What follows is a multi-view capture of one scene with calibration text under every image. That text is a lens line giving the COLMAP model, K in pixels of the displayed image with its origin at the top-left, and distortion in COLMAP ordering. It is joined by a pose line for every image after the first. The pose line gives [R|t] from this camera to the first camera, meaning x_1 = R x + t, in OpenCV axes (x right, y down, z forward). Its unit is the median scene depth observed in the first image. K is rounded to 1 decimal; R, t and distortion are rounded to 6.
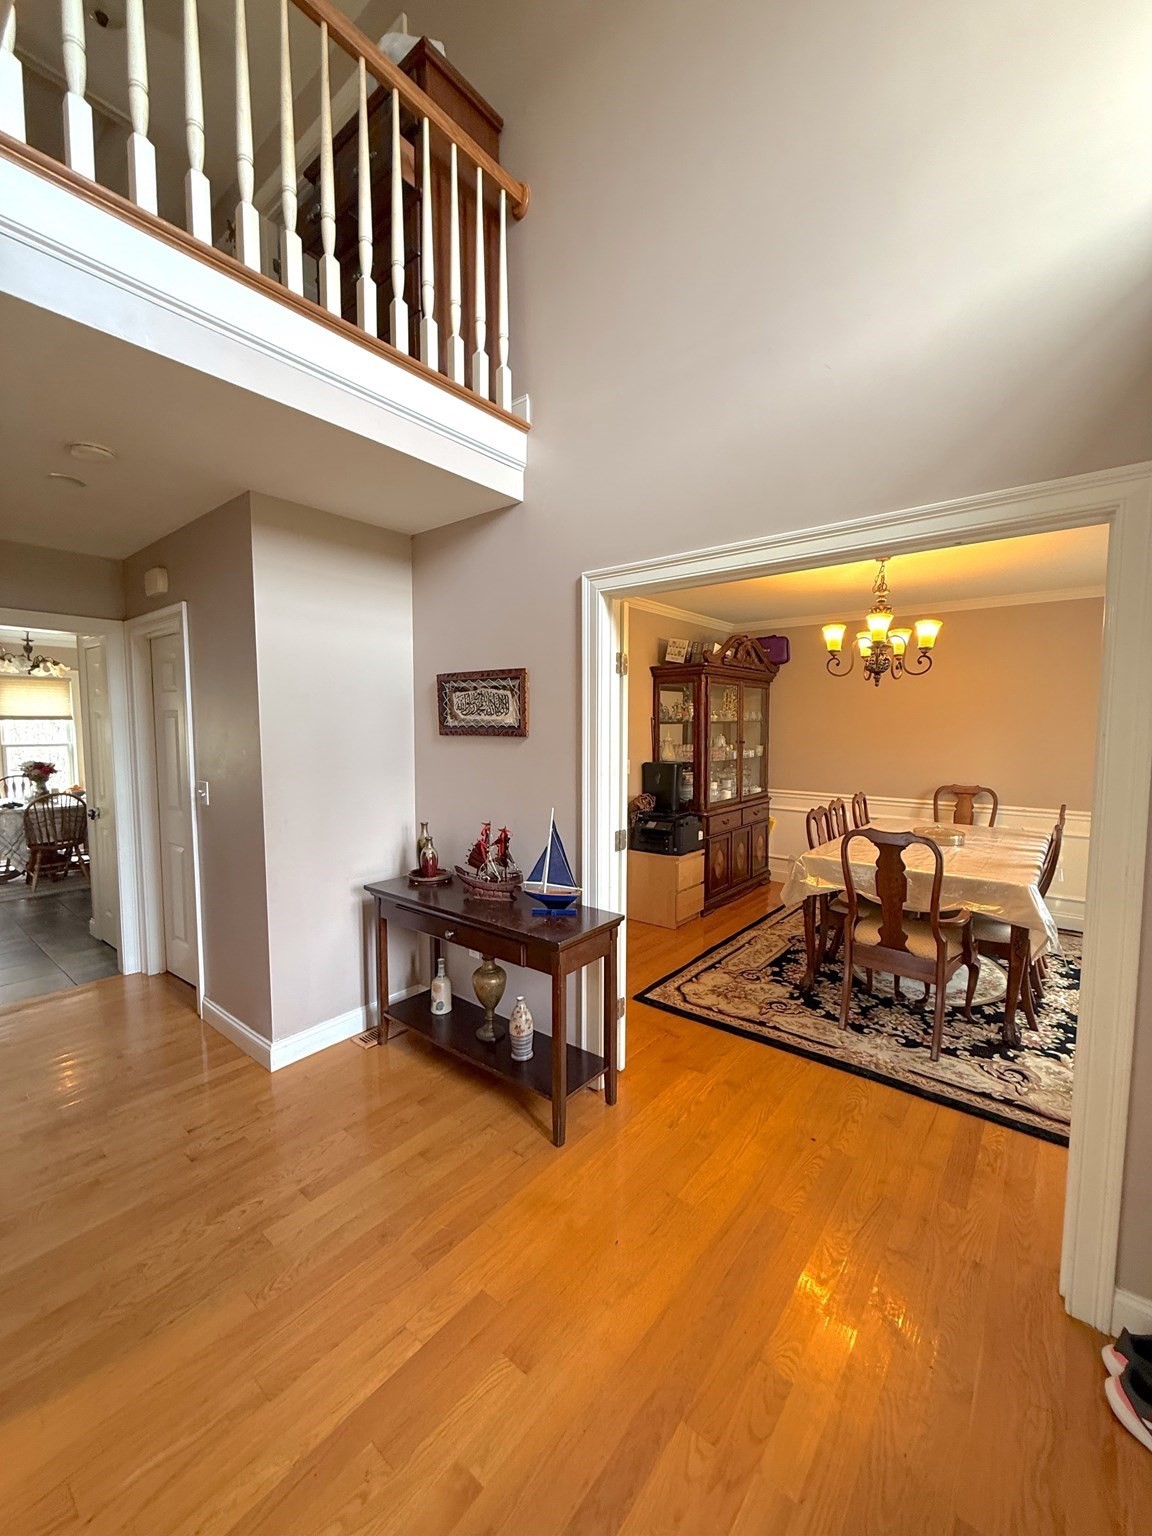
lens RADIAL K [[609.5, 0, 578.6], [0, 609.5, 766.7], [0, 0, 1]] dist [0.000547, -0.000245]
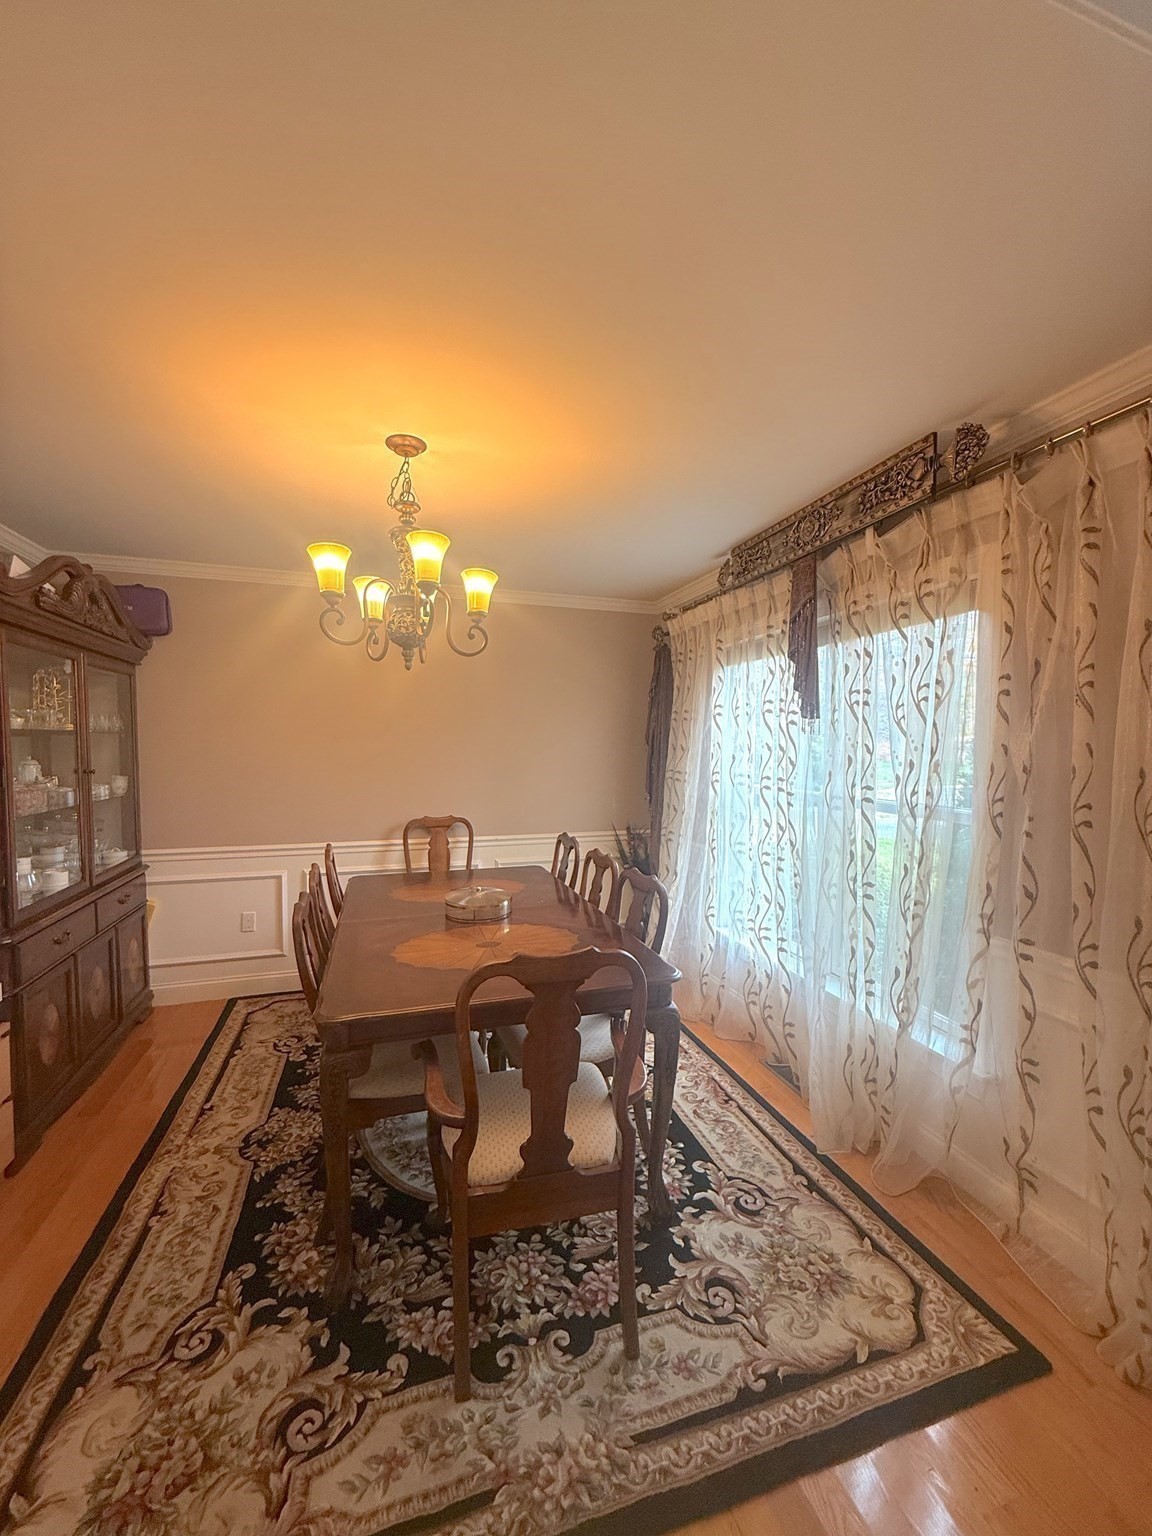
lens RADIAL K [[609.5, 0, 576.2], [0, 609.5, 769.8], [0, 0, 1]] dist [0.000547, -0.000245]
pose [[0.546503, -0.032841, 0.836813, 0.085471], [0.054772, 0.998493, 0.003416, -0.028704], [-0.835664, 0.043967, 0.547478, 0.509532]]
